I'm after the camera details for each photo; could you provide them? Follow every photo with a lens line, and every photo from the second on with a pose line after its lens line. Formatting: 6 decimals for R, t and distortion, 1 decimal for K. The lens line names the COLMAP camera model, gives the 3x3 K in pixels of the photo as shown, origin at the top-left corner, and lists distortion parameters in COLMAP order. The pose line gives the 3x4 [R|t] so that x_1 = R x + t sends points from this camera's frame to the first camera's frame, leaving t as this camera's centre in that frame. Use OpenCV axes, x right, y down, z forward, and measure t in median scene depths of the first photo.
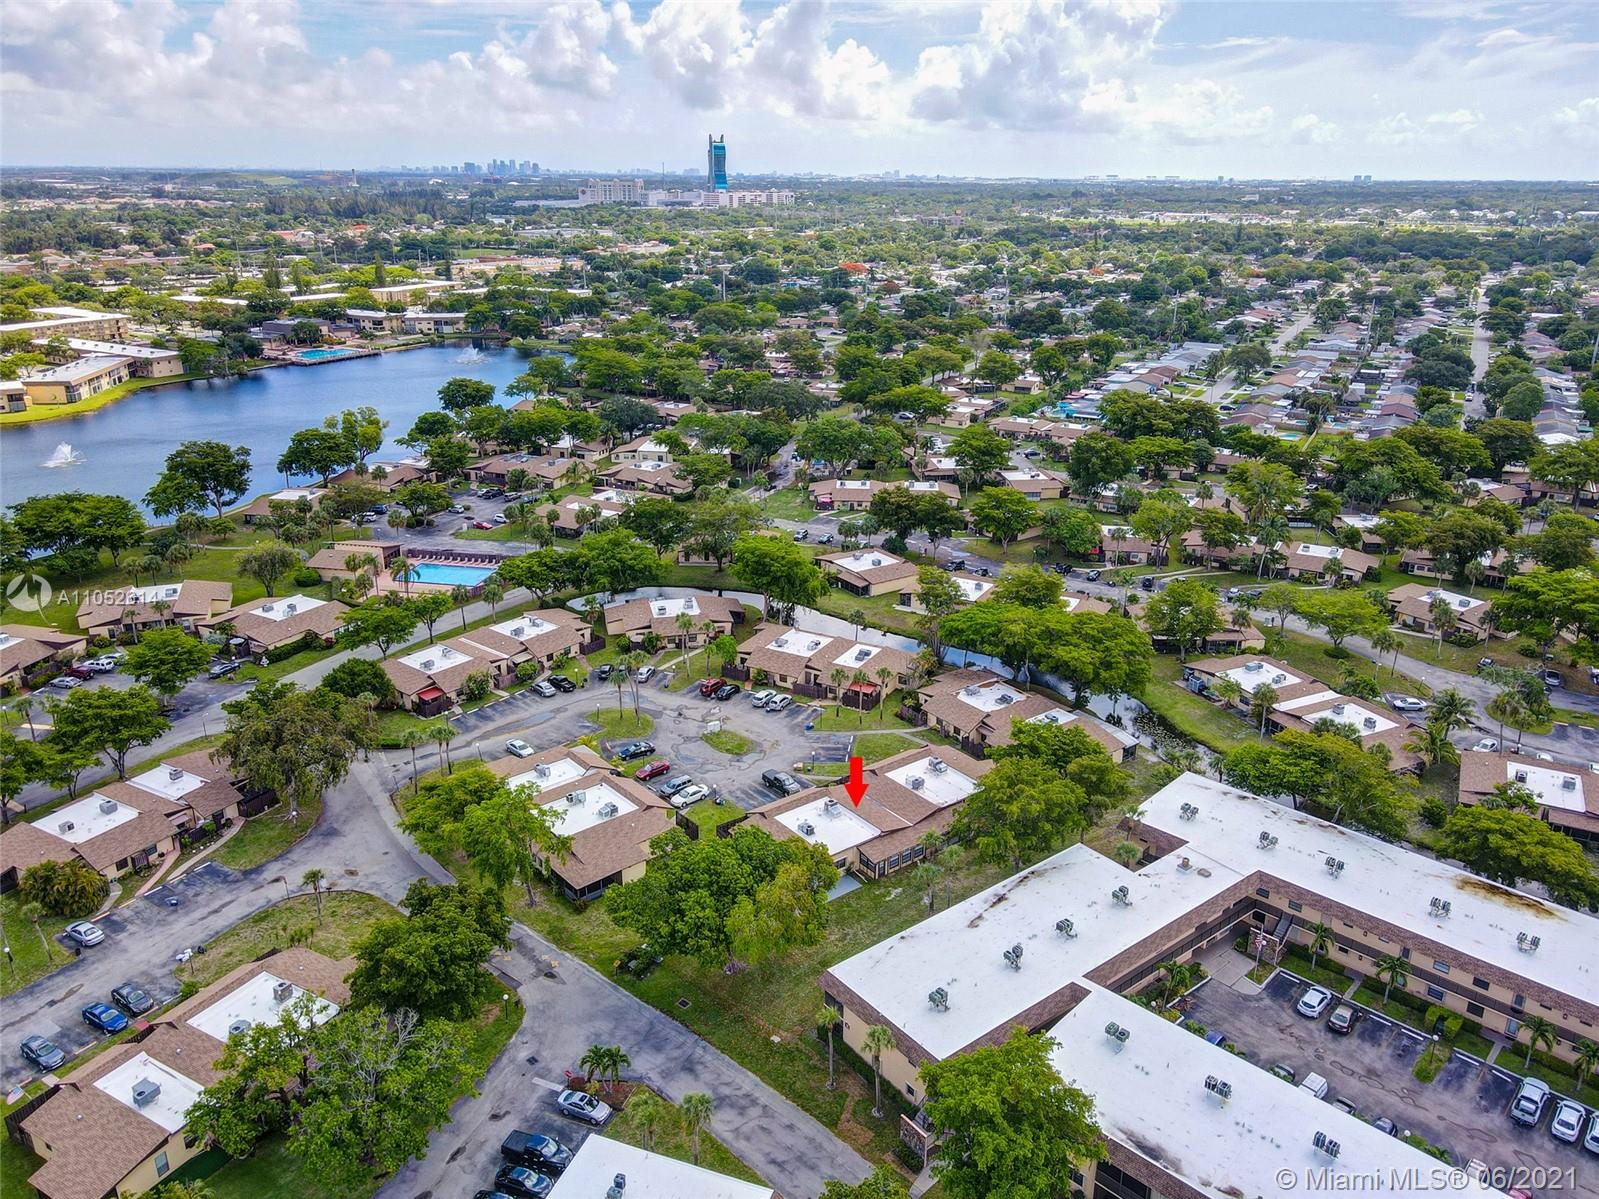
lens RADIAL K [[1205.3, 0, 814.0], [0, 1205.3, 604.9], [0, 0, 1]] dist [0.013418, 0.004103]
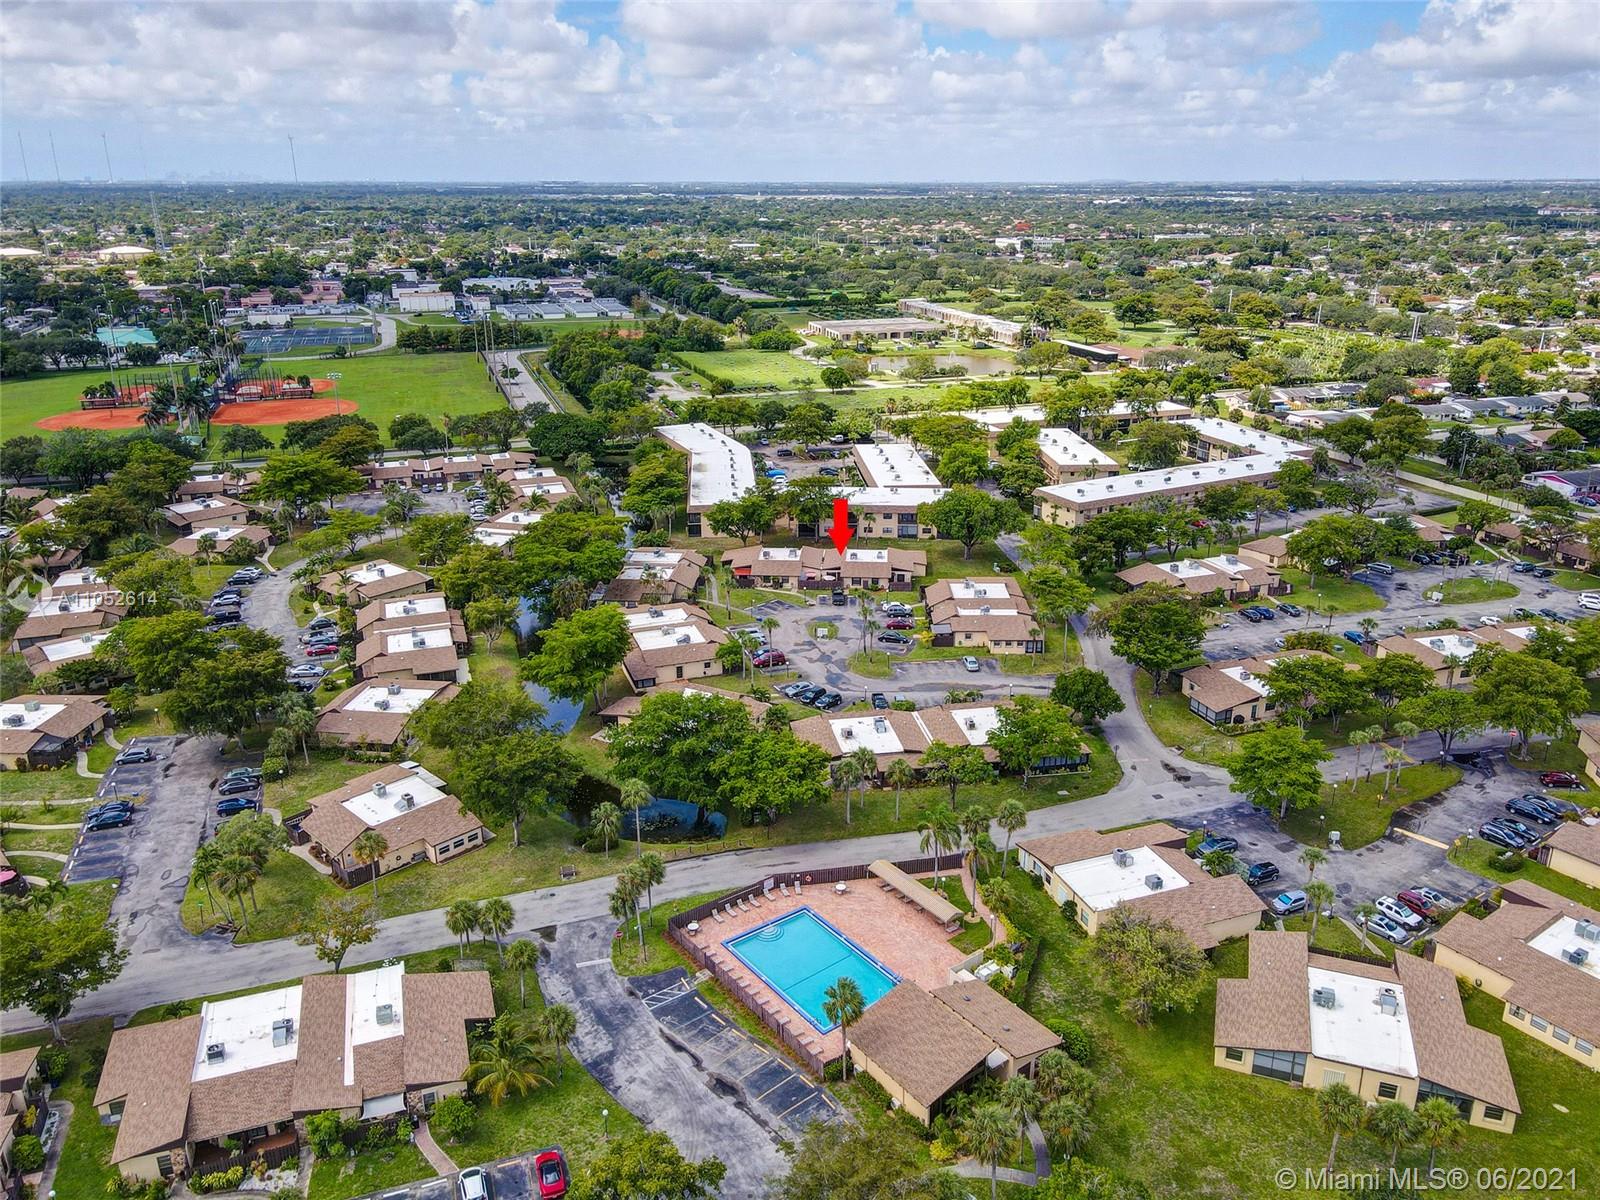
lens RADIAL K [[1174.0, 0, 794.4], [0, 1174.0, 603.3], [0, 0, 1]] dist [0.020581, 0.004411]
pose [[-0.737530, -0.233262, 0.633750, -0.741664], [0.238899, 0.787647, 0.567926, -0.552428], [-0.631647, 0.570264, -0.525187, 1.494202]]
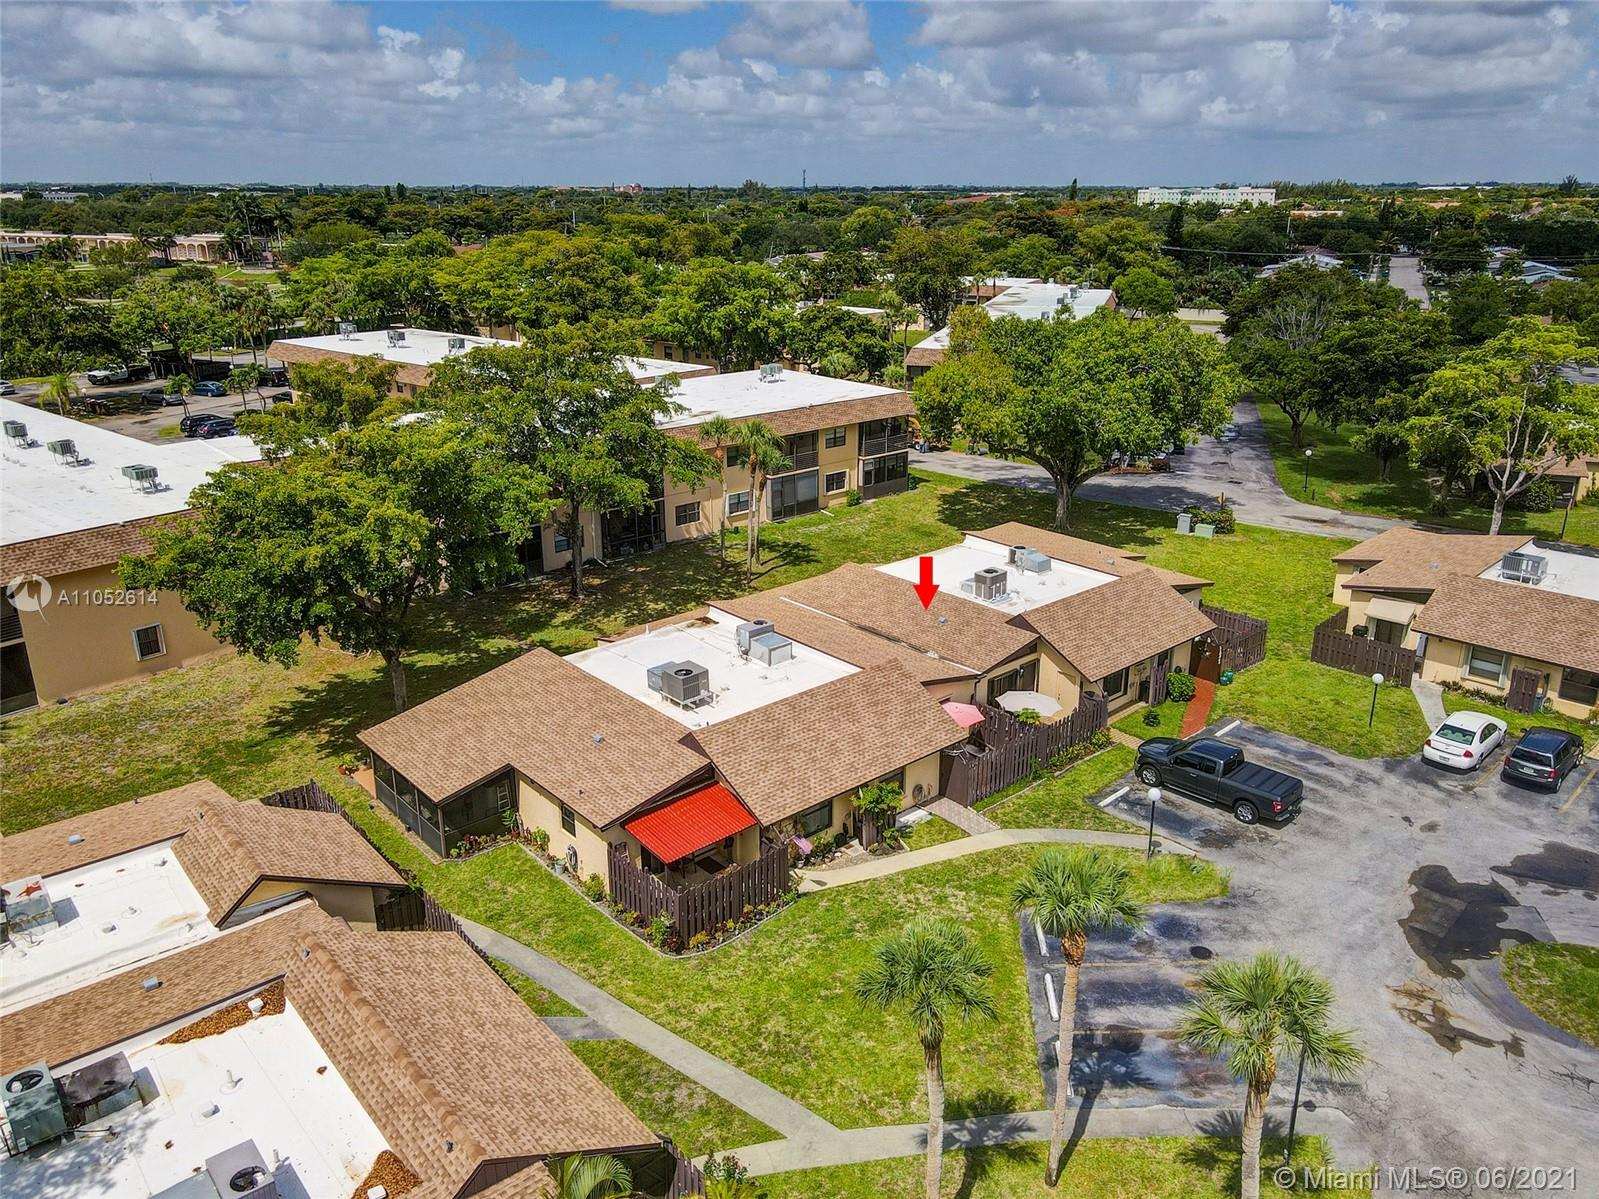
lens RADIAL K [[1185.3, 0, 813.1], [0, 1185.3, 582.6], [0, 0, 1]] dist [0.025668, 0.002446]
pose [[-0.997939, 0.014964, -0.062405, 0.073140], [-0.027813, 0.775508, 0.630724, -0.055723], [0.057834, 0.631160, -0.773494, 0.998207]]
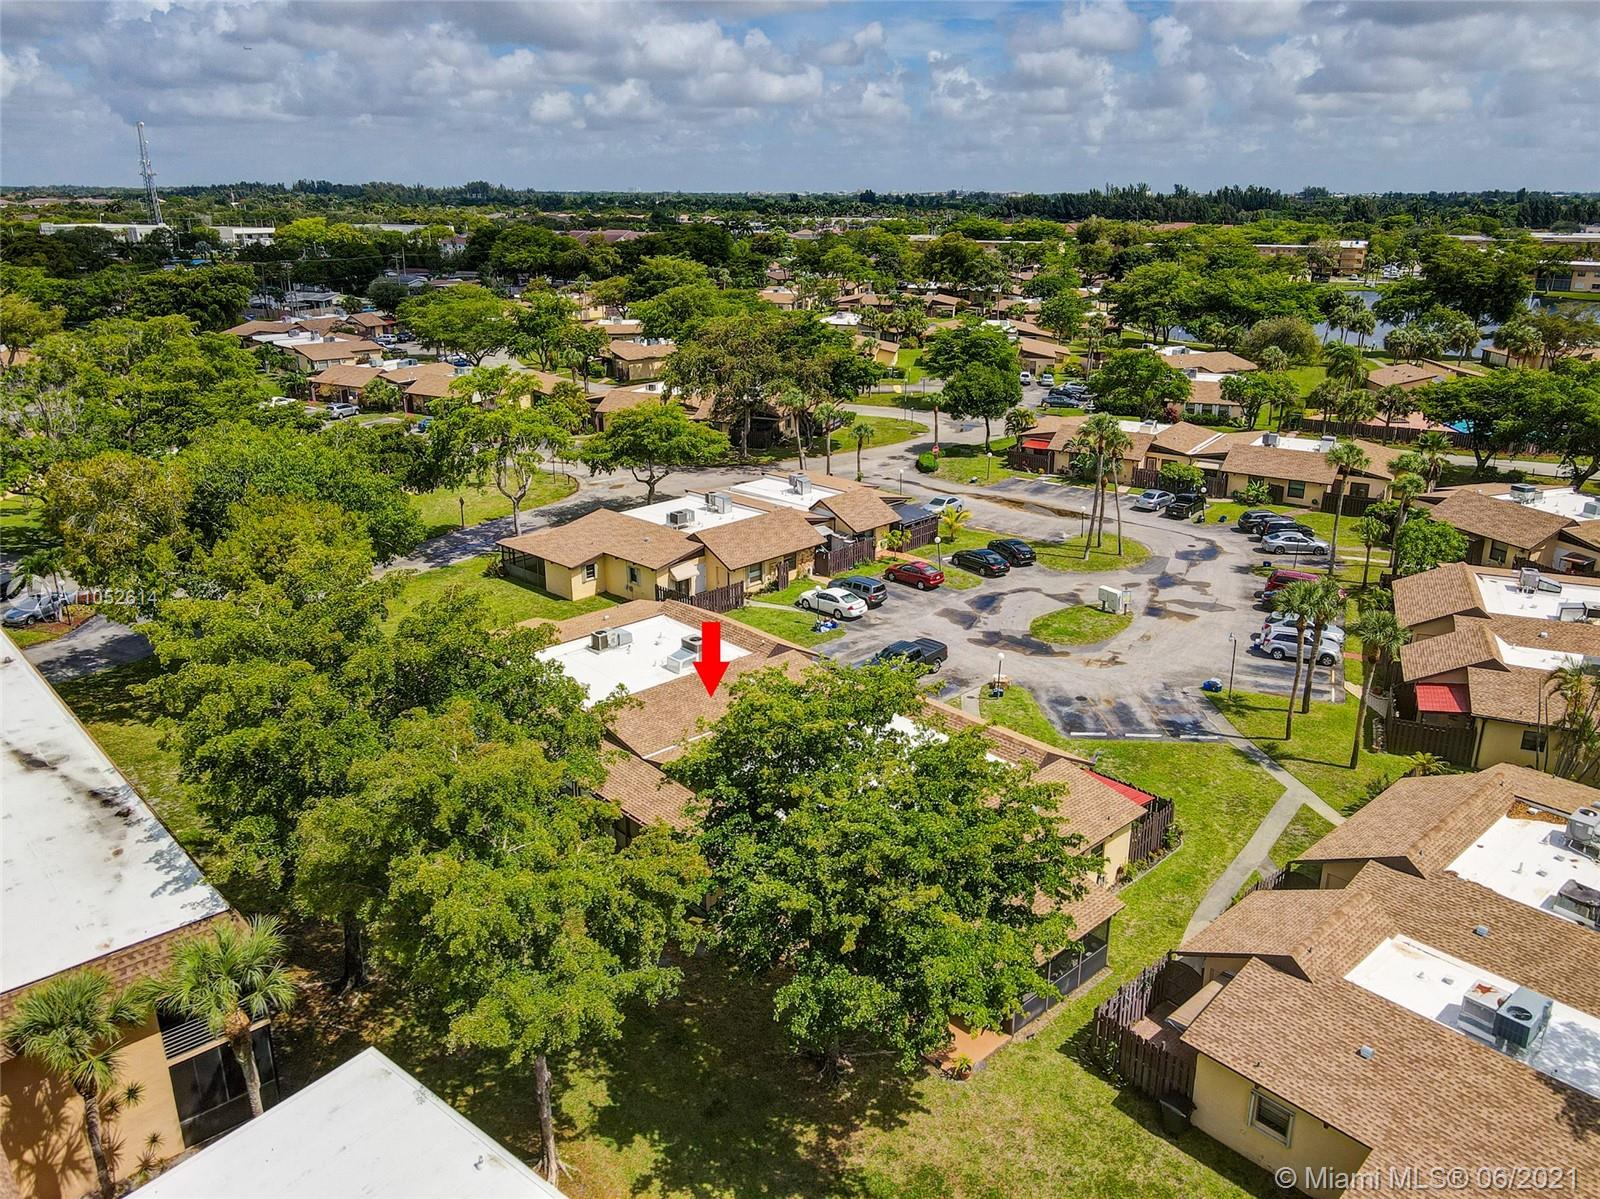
lens RADIAL K [[1174.2, 0, 820.9], [0, 1174.2, 599.5], [0, 0, 1]] dist [0.026360, 0.002826]
pose [[0.094842, 0.324780, -0.941022, 0.319653], [-0.355882, 0.893877, 0.272640, 0.014036], [0.929706, 0.309035, 0.200360, 0.735358]]
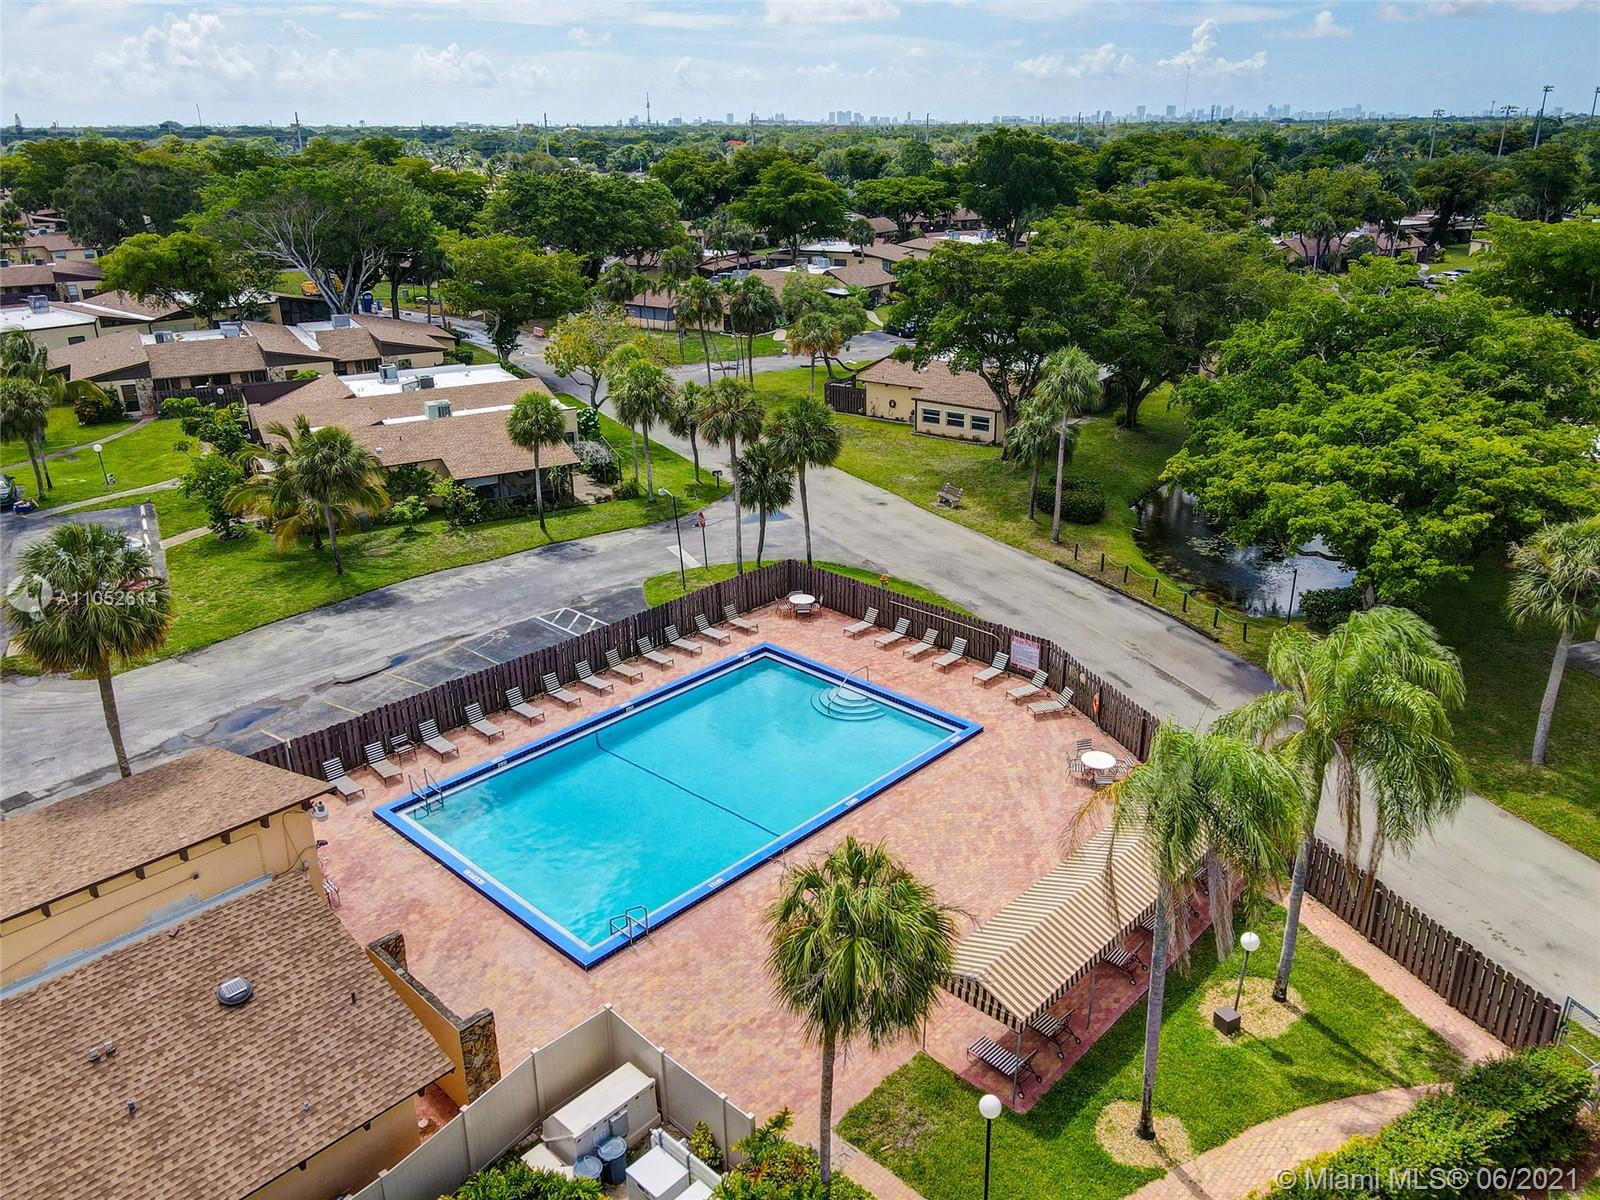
lens RADIAL K [[1186.0, 0, 813.6], [0, 1186.0, 583.1], [0, 0, 1]] dist [0.025668, 0.002446]
pose [[0.524837, -0.322563, 0.787718, -0.534778], [0.310368, 0.934226, 0.175767, -0.094858], [-0.792602, 0.152233, 0.590429, 1.115890]]
